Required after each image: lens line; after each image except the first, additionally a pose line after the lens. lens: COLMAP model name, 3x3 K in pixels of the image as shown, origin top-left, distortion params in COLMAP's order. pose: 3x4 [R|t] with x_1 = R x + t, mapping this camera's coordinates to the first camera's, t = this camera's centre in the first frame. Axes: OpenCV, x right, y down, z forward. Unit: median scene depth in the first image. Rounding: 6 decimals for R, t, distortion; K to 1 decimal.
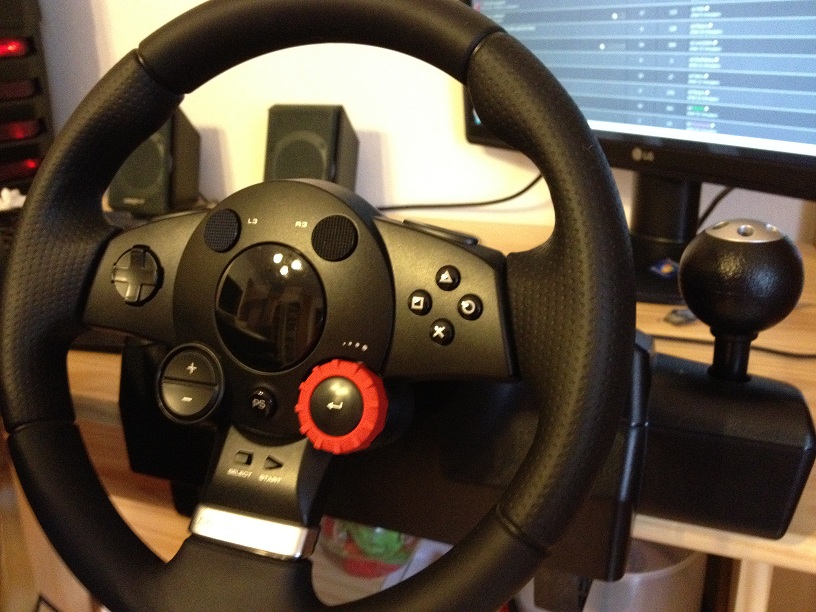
lens RADIAL K [[827.6, 0, 412.4], [0, 827.6, 304.2], [0, 0, 1]] dist [0.118521, 0.000000]
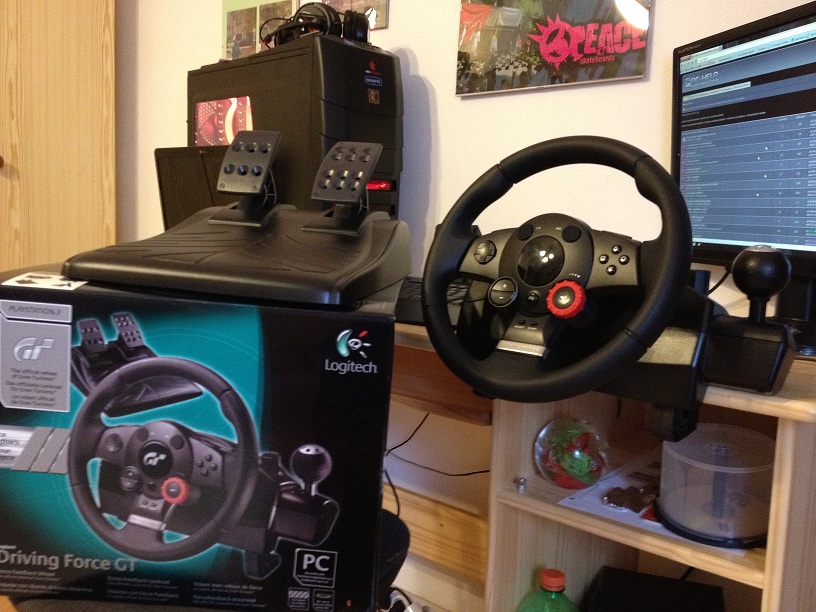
lens RADIAL K [[827.6, 0, 406.8], [0, 827.6, 308.8], [0, 0, 1]] dist [0.118521, 0.000000]
pose [[0.953498, 0.094891, -0.286072, 0.159243], [-0.151373, 0.971525, -0.182277, 0.621636], [0.260630, 0.217104, 0.940711, -1.319471]]
